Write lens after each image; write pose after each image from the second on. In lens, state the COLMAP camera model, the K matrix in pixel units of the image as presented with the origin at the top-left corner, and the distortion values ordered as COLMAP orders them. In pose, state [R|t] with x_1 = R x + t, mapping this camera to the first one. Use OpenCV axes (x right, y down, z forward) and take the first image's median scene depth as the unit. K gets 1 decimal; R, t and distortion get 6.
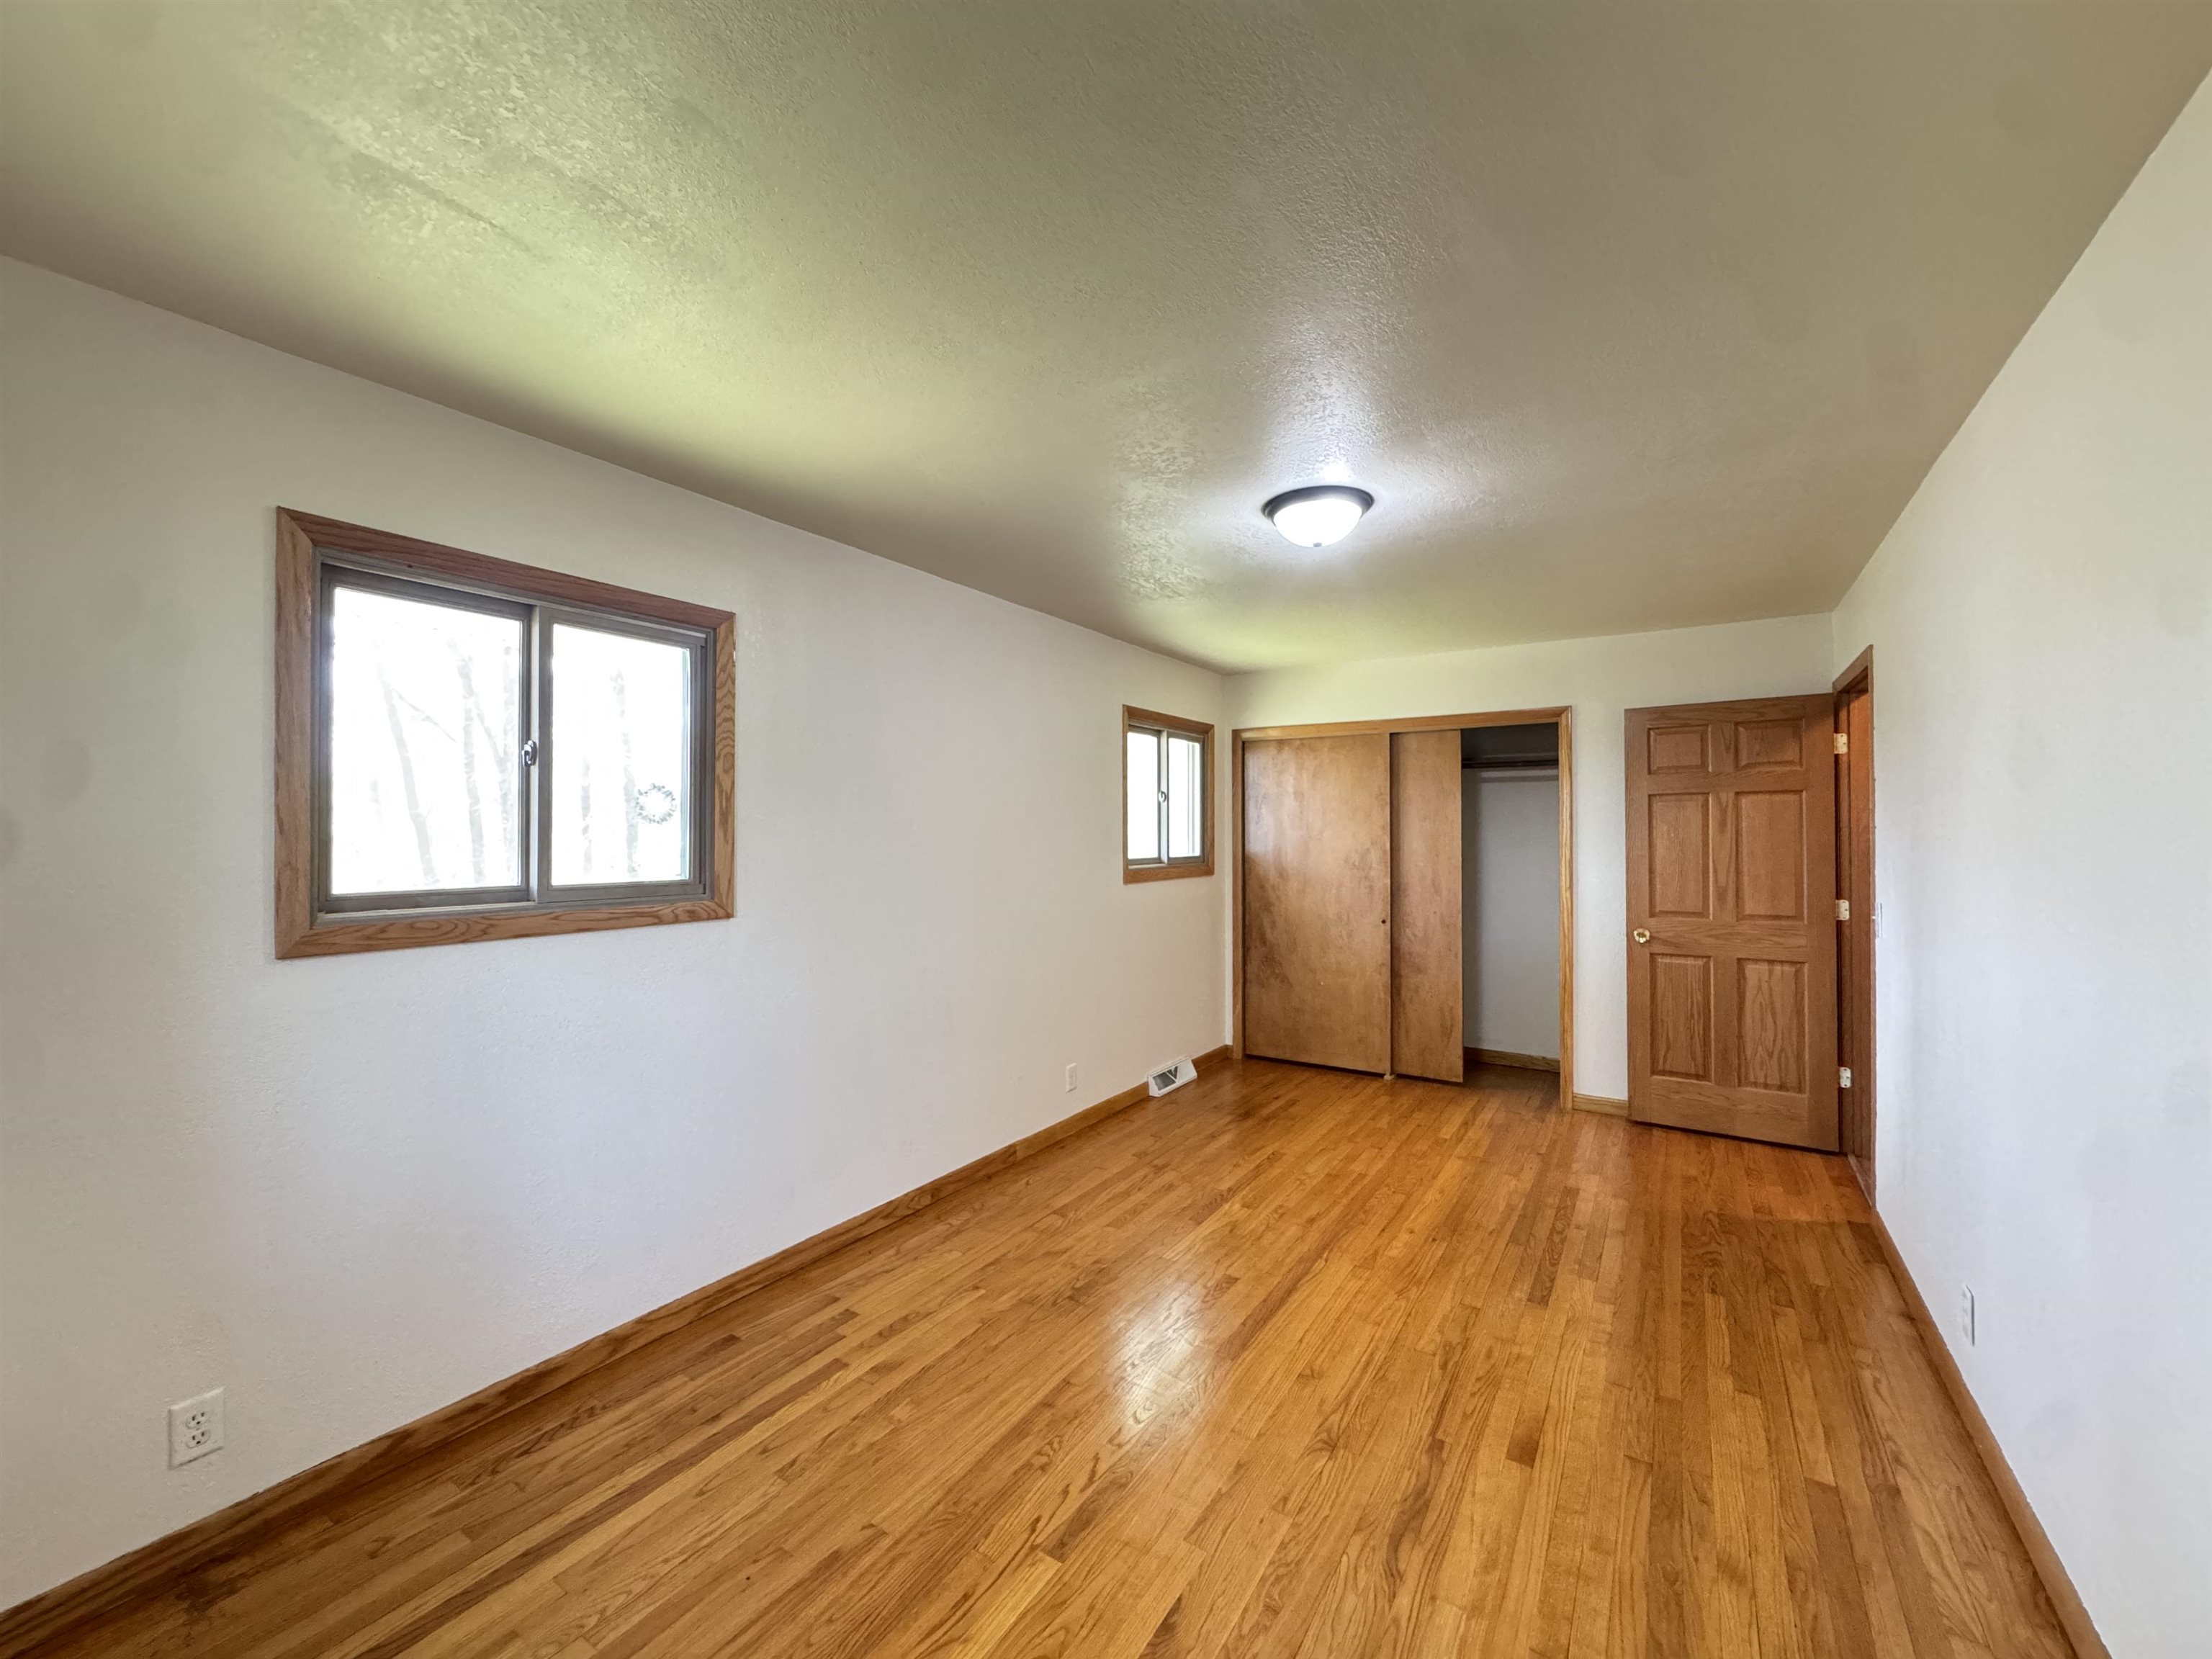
lens RADIAL K [[888.1, 0, 1104.0], [0, 888.1, 828.5], [0, 0, 1]] dist [-0.001277, 0.000355]
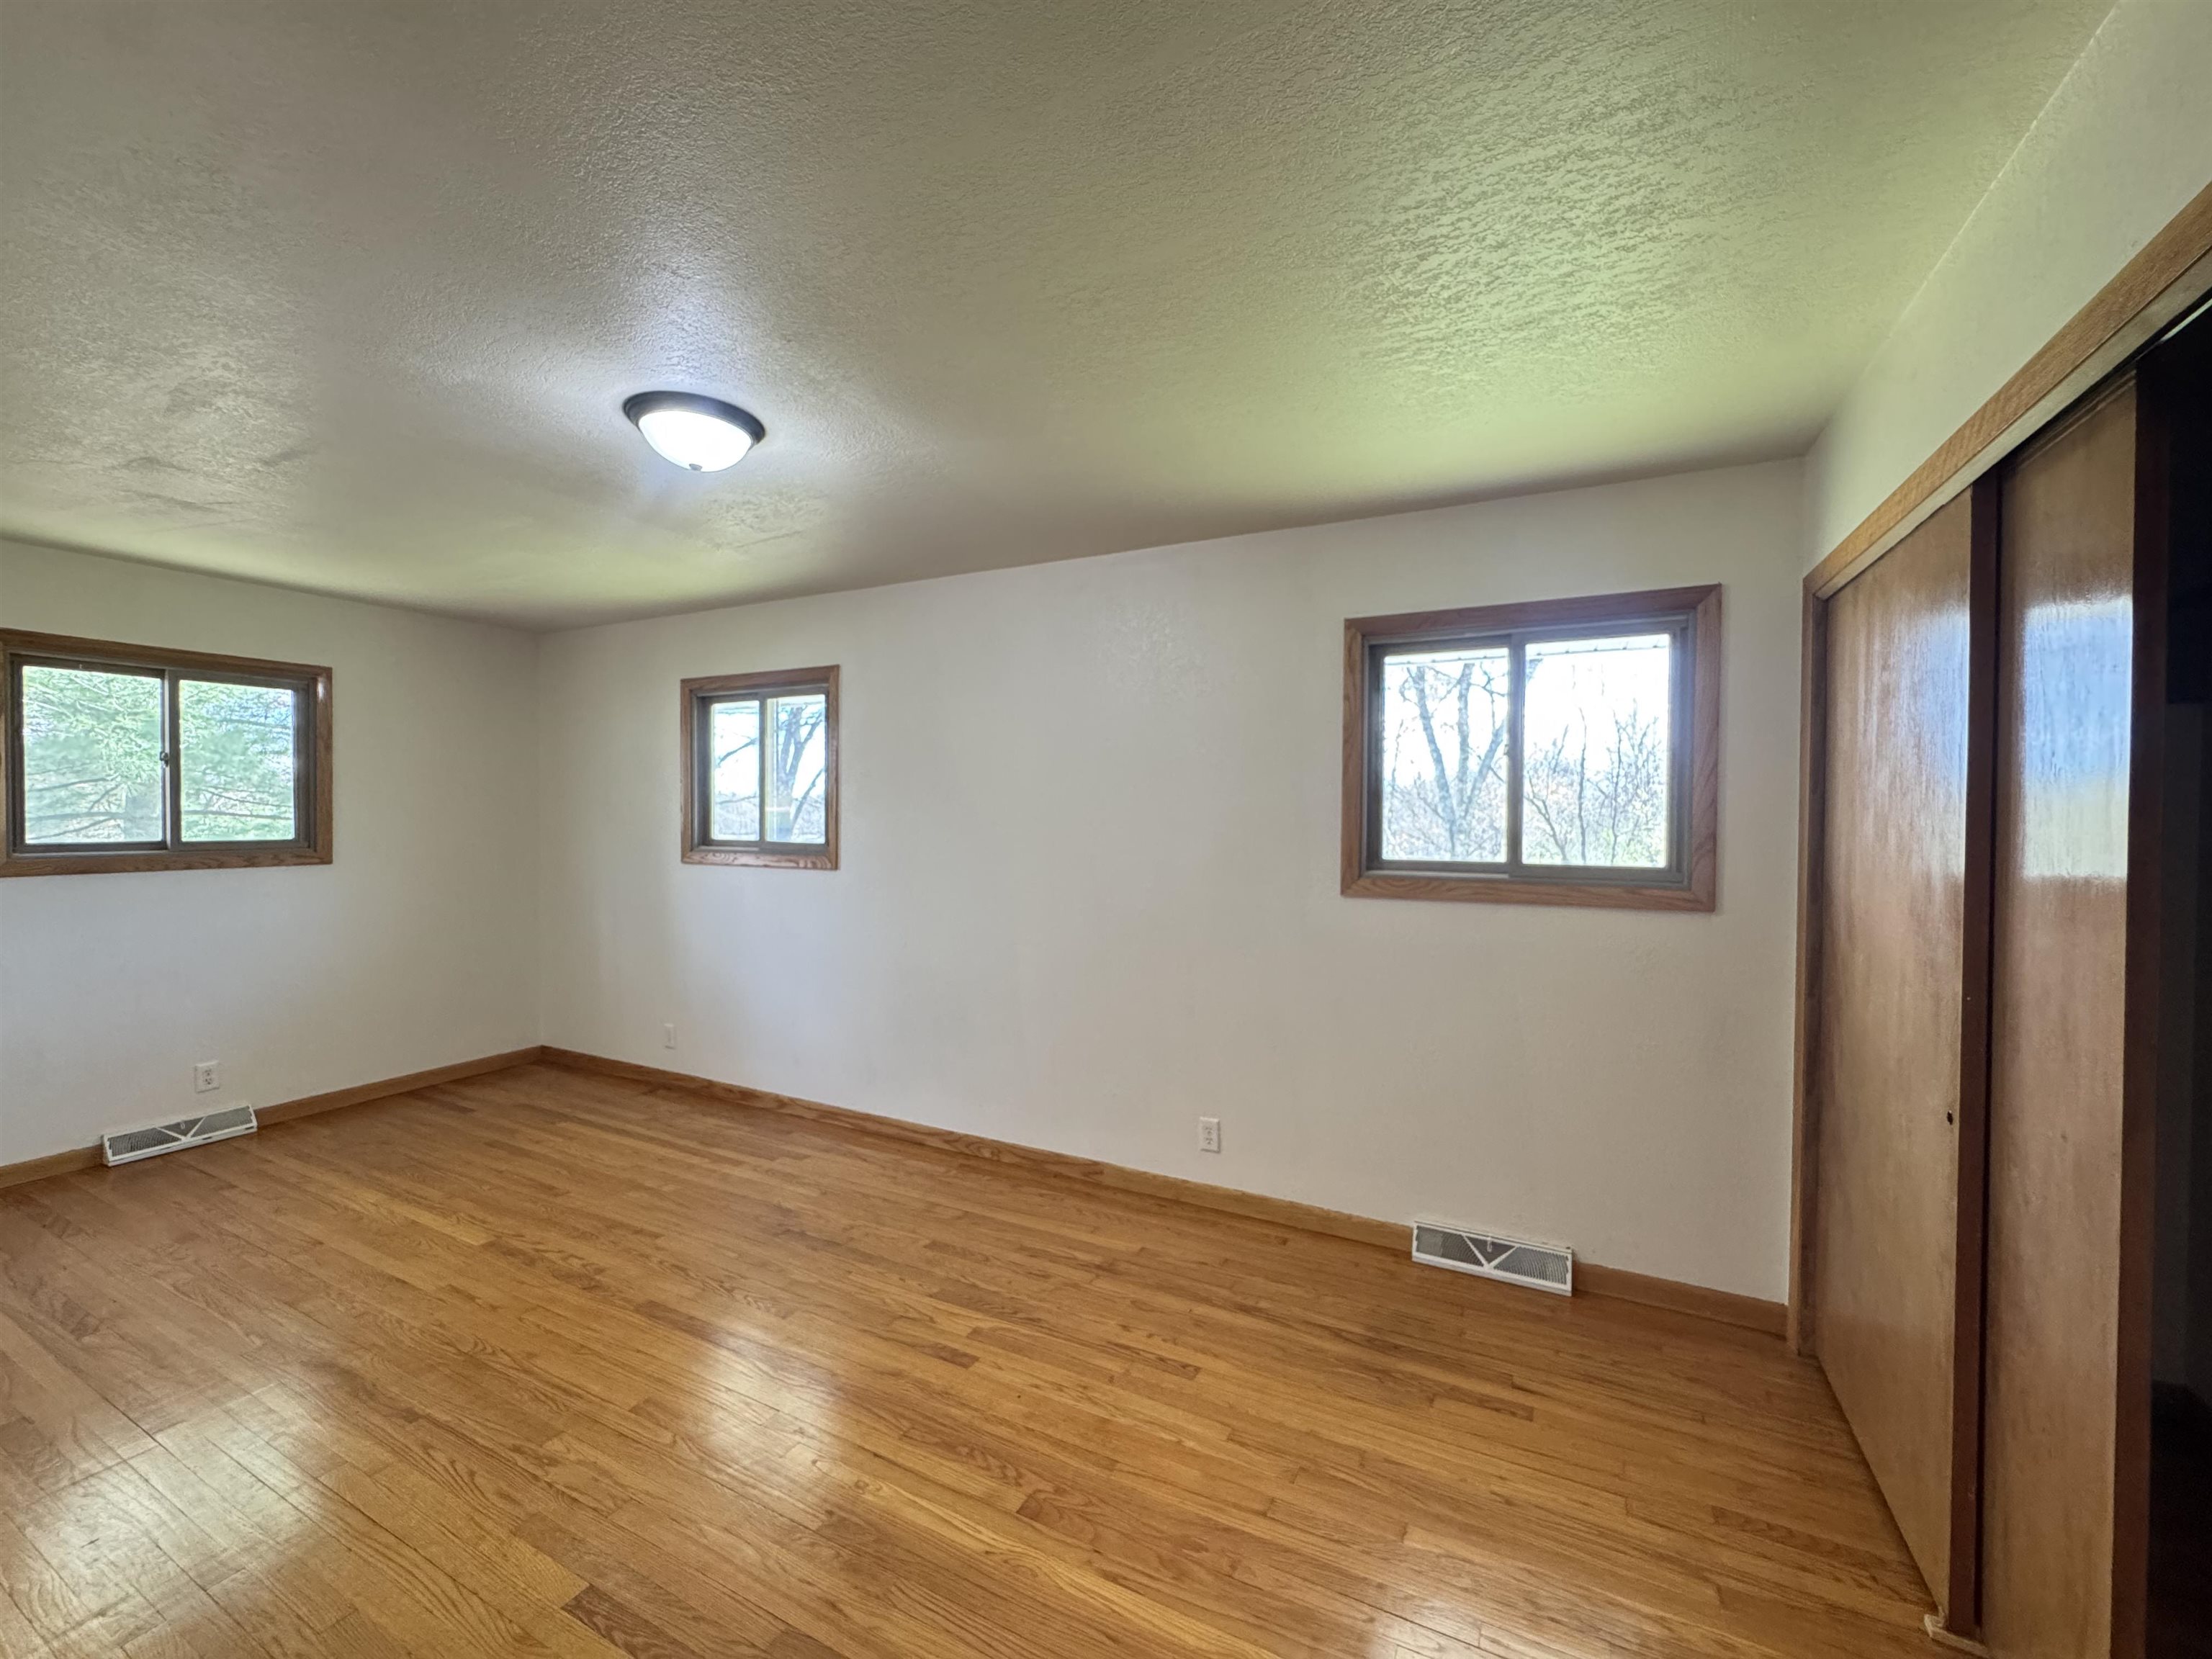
lens RADIAL K [[888.1, 0, 1104.0], [0, 888.1, 828.5], [0, 0, 1]] dist [-0.001277, 0.000355]
pose [[0.096896, 0.020865, -0.995076, 0.949702], [0.002295, 0.999773, 0.021187, -0.003073], [0.995292, -0.004337, 0.096826, 1.106677]]
